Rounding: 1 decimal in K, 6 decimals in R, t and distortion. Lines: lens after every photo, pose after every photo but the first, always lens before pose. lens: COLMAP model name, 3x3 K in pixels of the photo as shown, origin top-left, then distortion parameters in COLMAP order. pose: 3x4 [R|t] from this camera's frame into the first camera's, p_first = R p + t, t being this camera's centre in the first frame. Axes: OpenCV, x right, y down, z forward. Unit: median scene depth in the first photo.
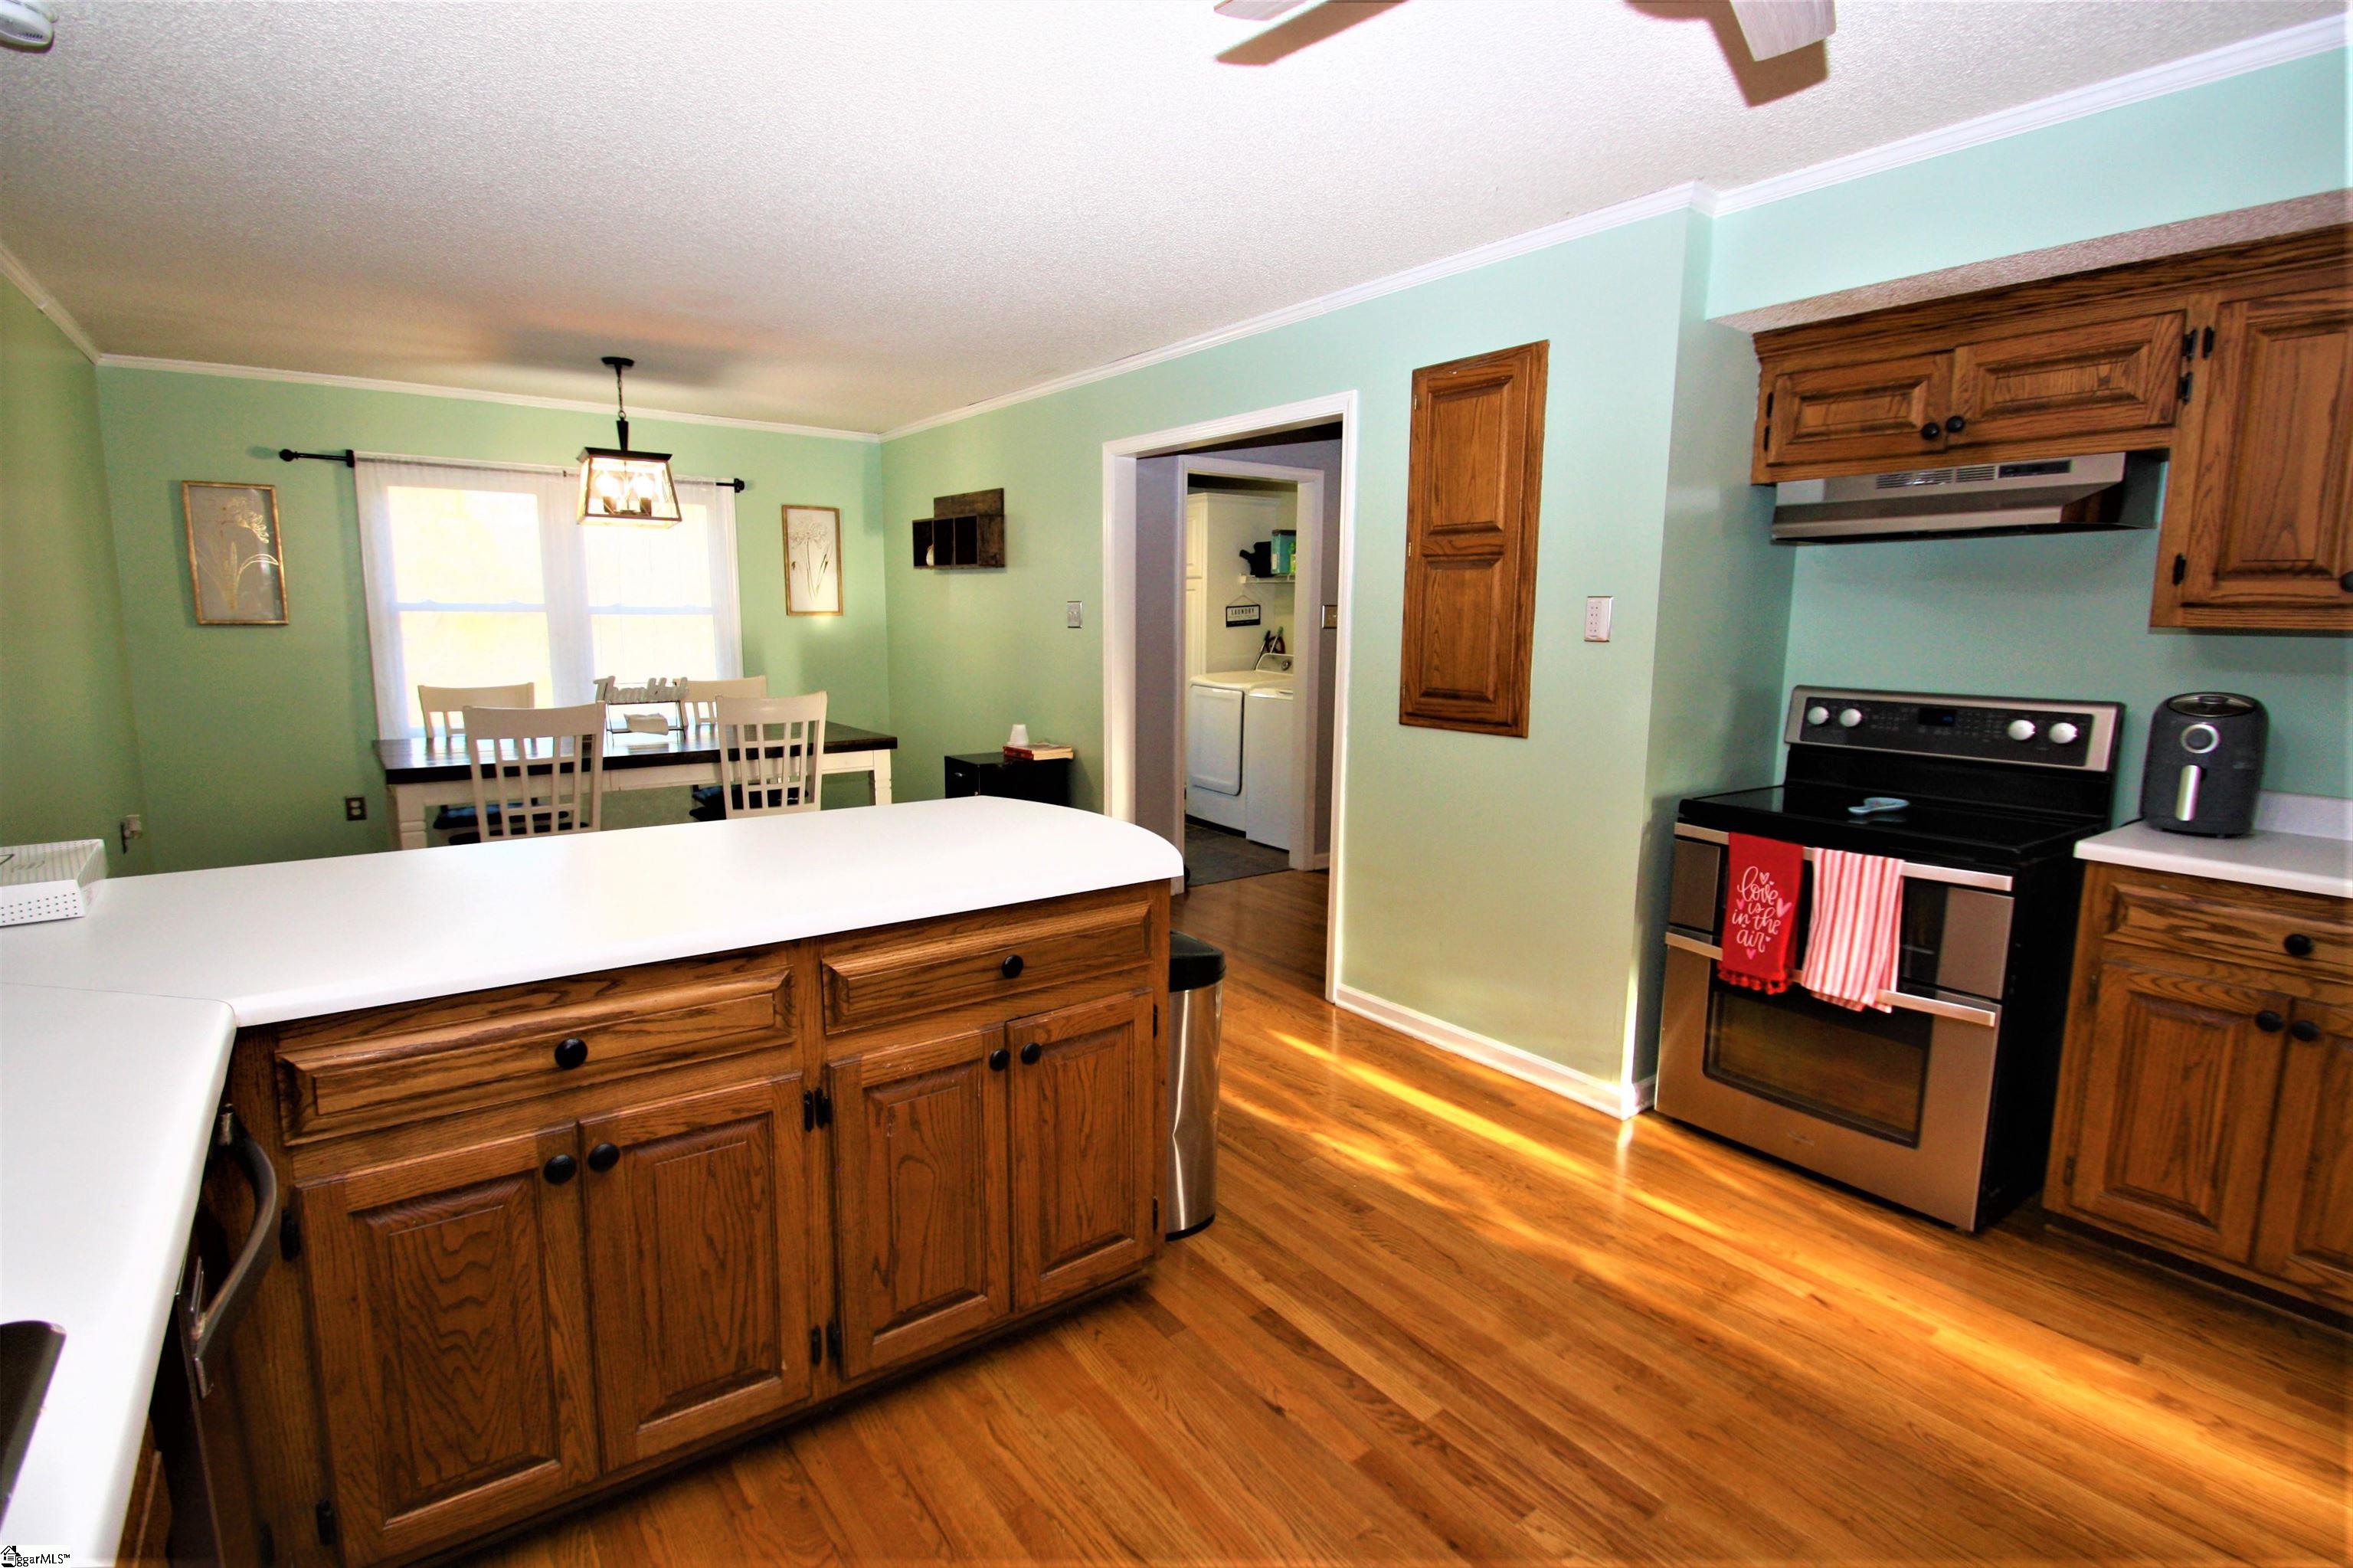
lens RADIAL K [[1118.8, 0, 1187.0], [0, 1118.8, 776.5], [0, 0, 1]] dist [0.024618, -0.019668]
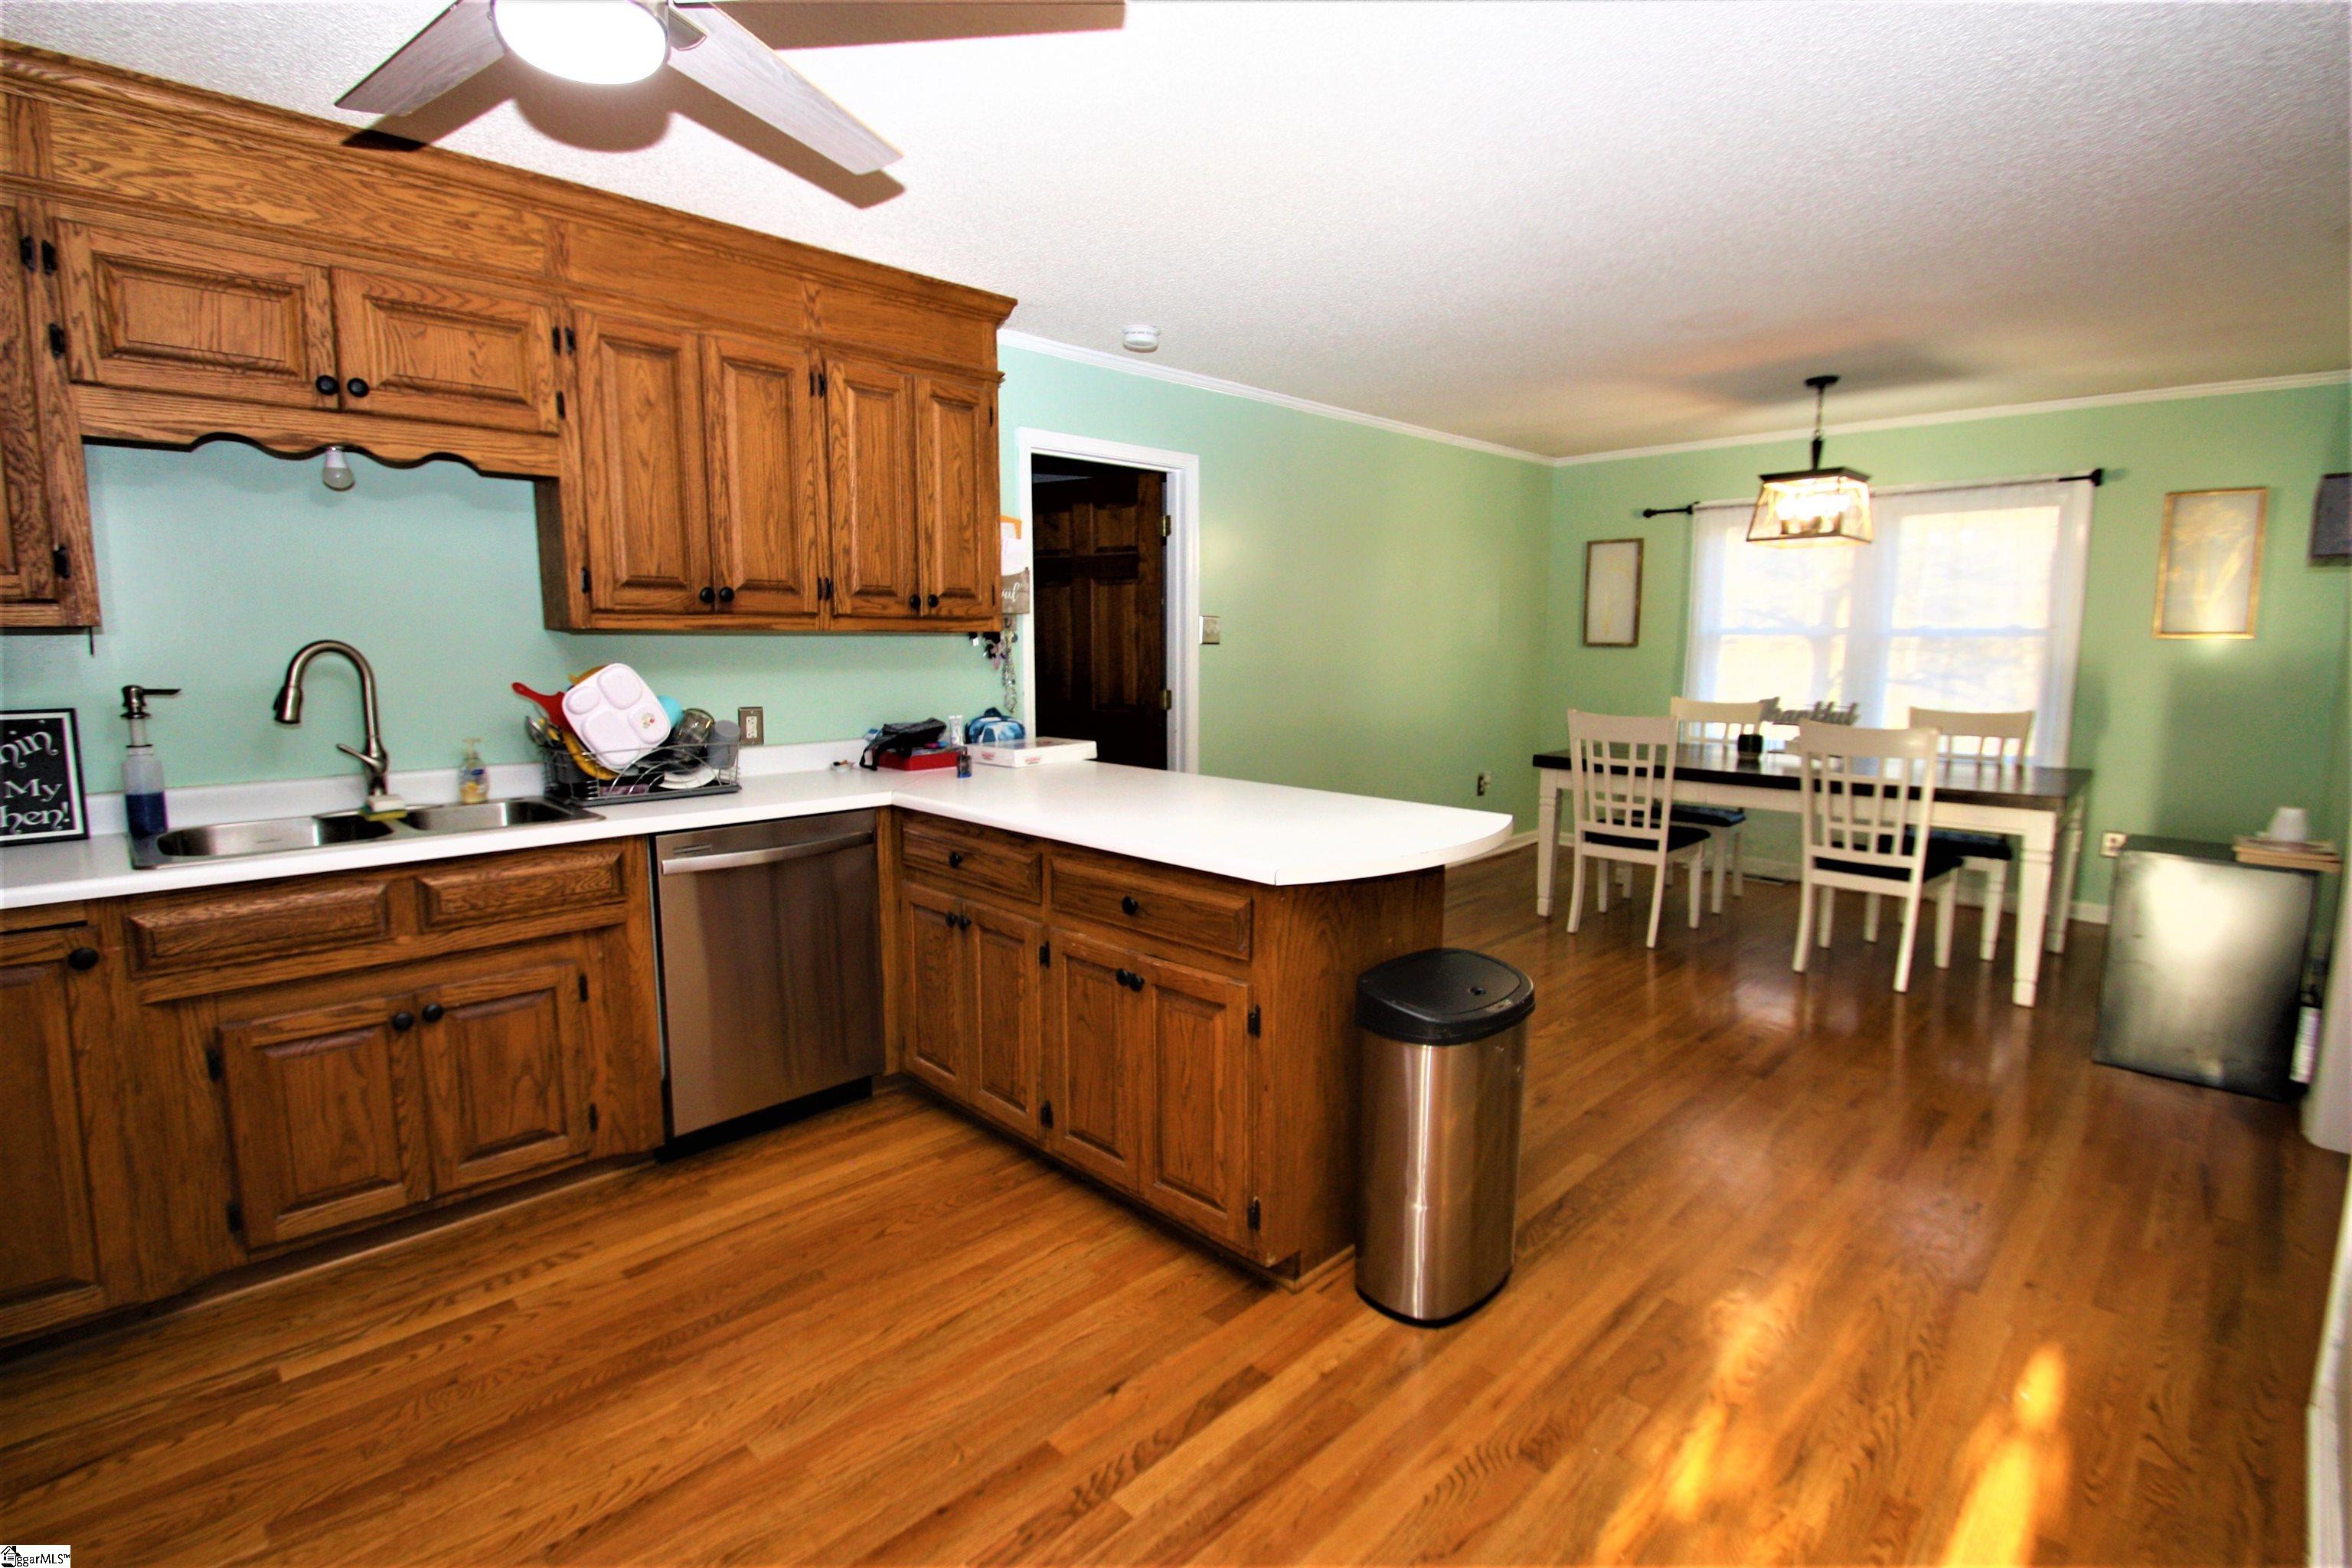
lens RADIAL K [[1118.3, 0, 1186.5], [0, 1118.3, 776.5], [0, 0, 1]] dist [0.024618, -0.019668]
pose [[0.142211, 0.117048, -0.982892, 0.434024], [-0.144656, 0.984780, 0.096343, -0.041282], [0.979209, 0.128480, 0.156979, 0.349217]]
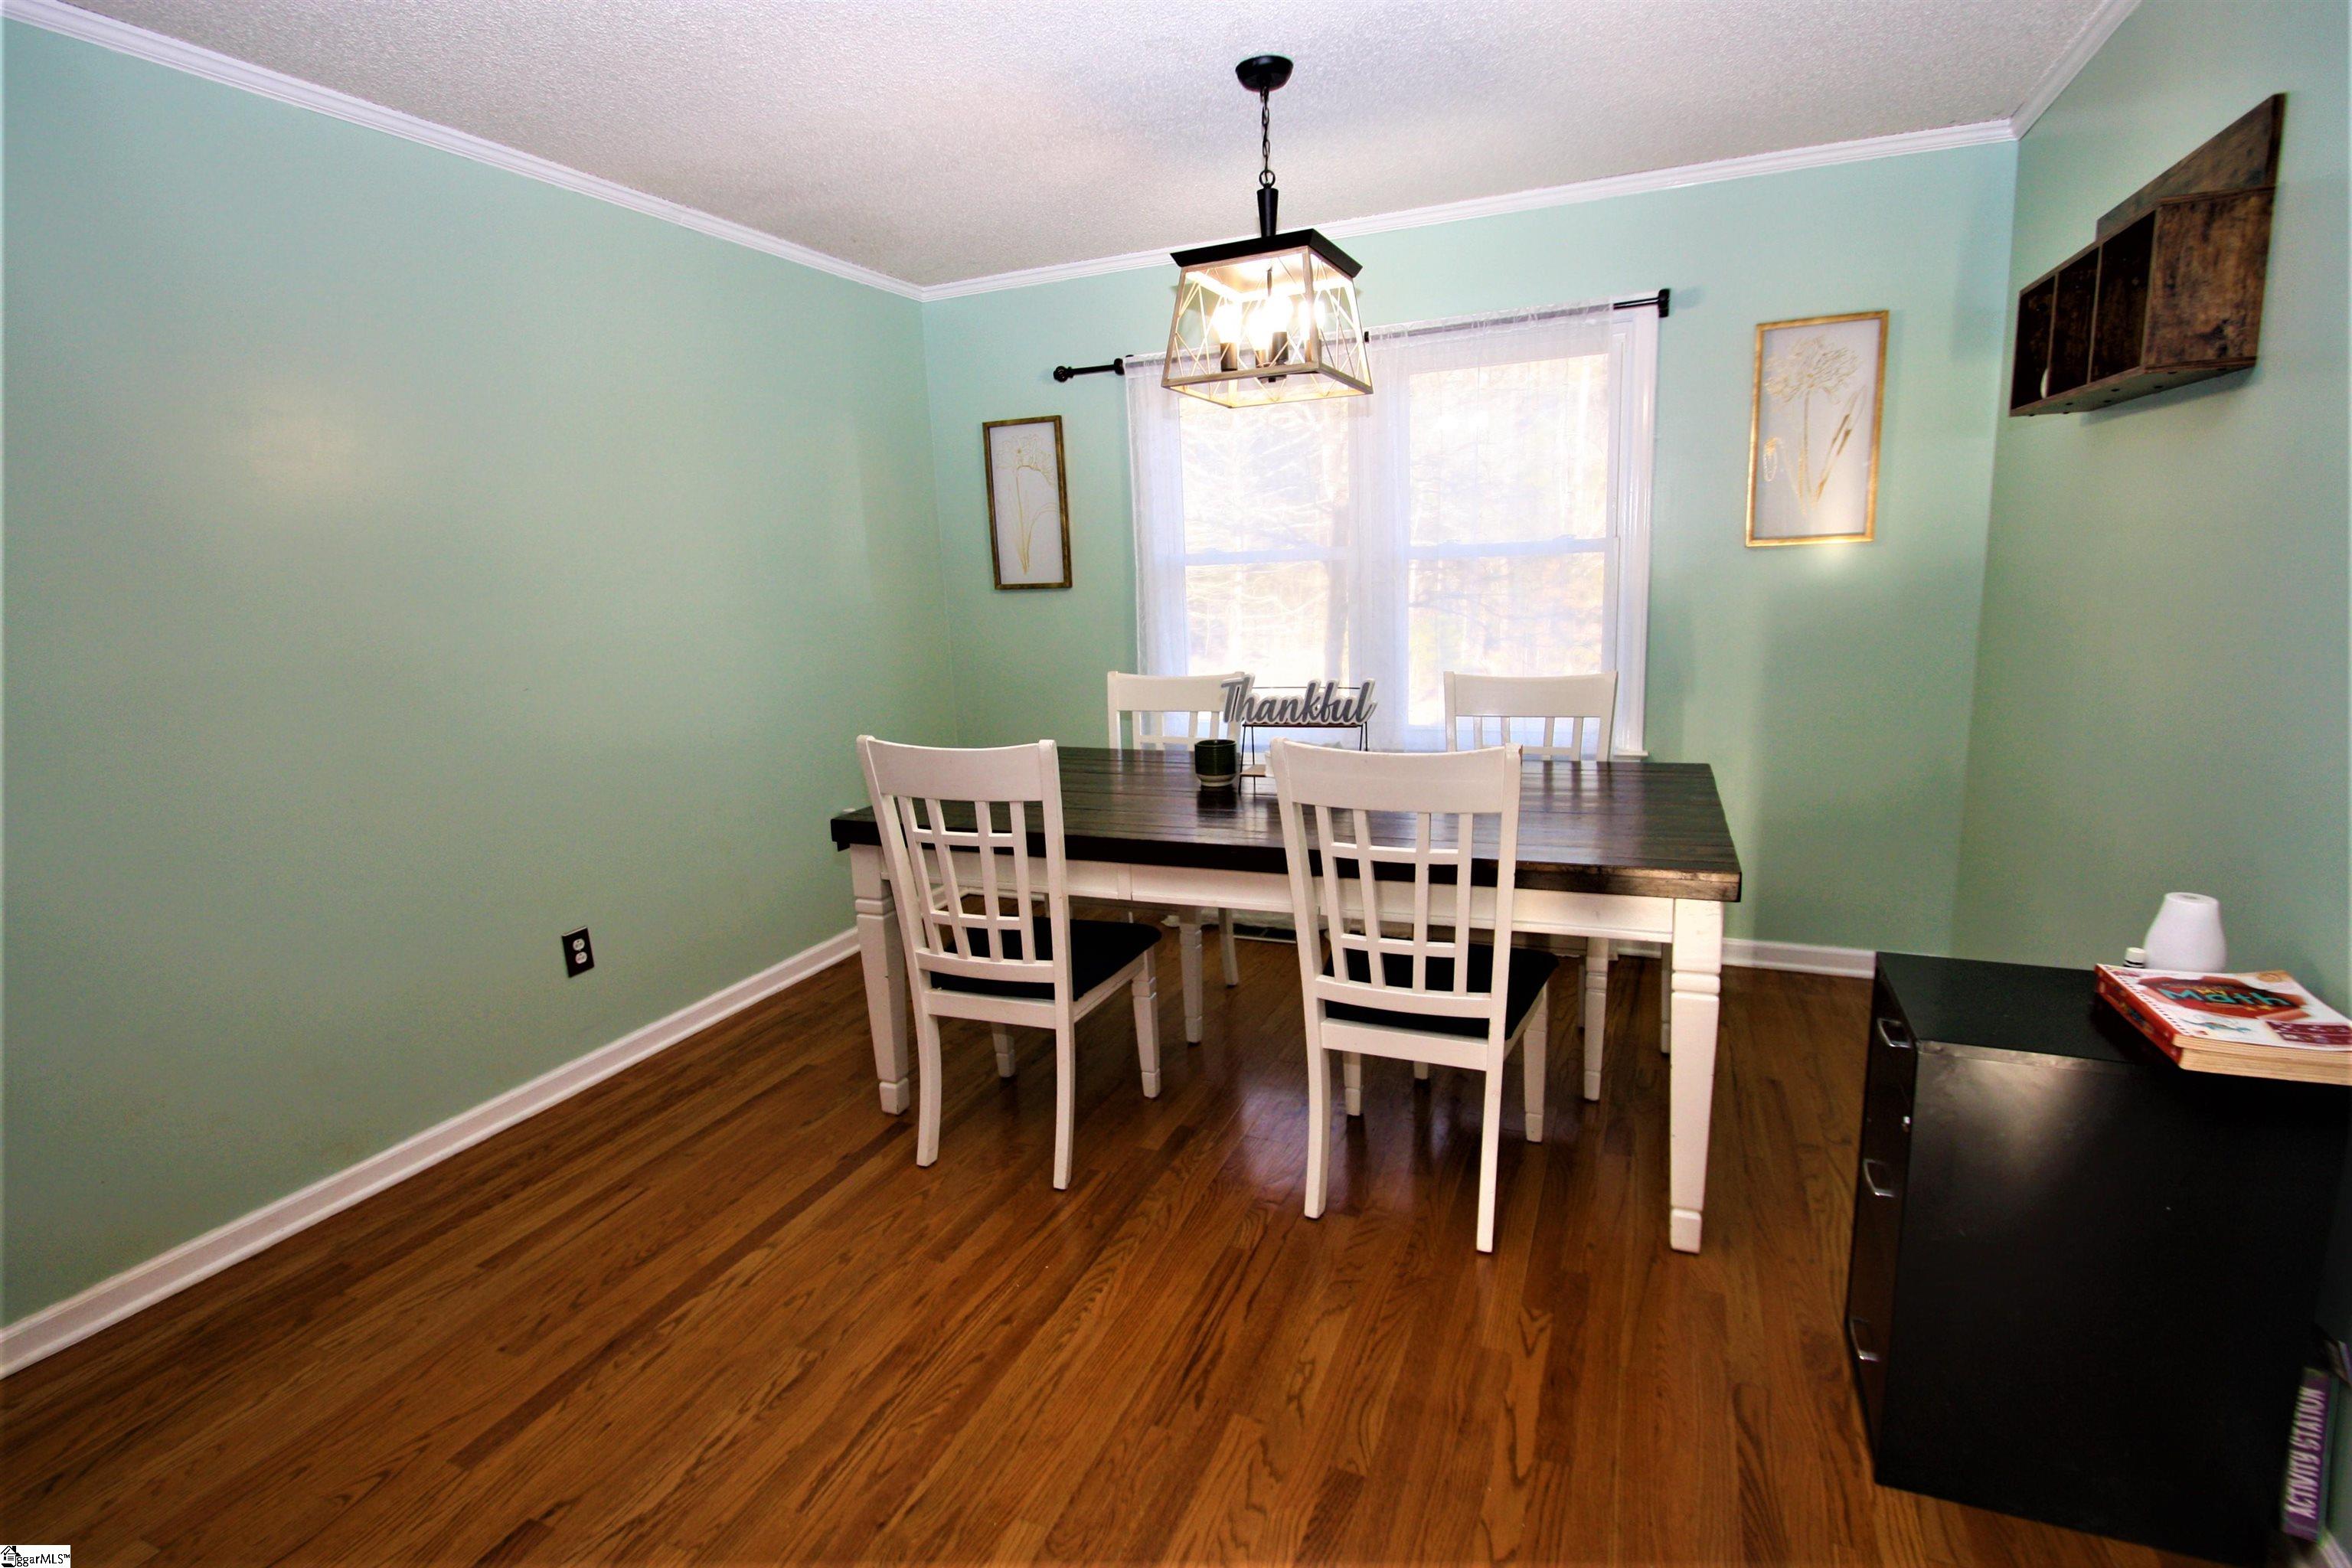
lens RADIAL K [[1132.5, 0, 1186.1], [0, 1132.5, 780.8], [0, 0, 1]] dist [0.019117, -0.015809]
pose [[0.499097, 0.137935, -0.855497, -0.031005], [-0.084042, 0.990301, 0.110640, -0.102233], [0.862461, 0.016678, 0.505849, 0.719471]]
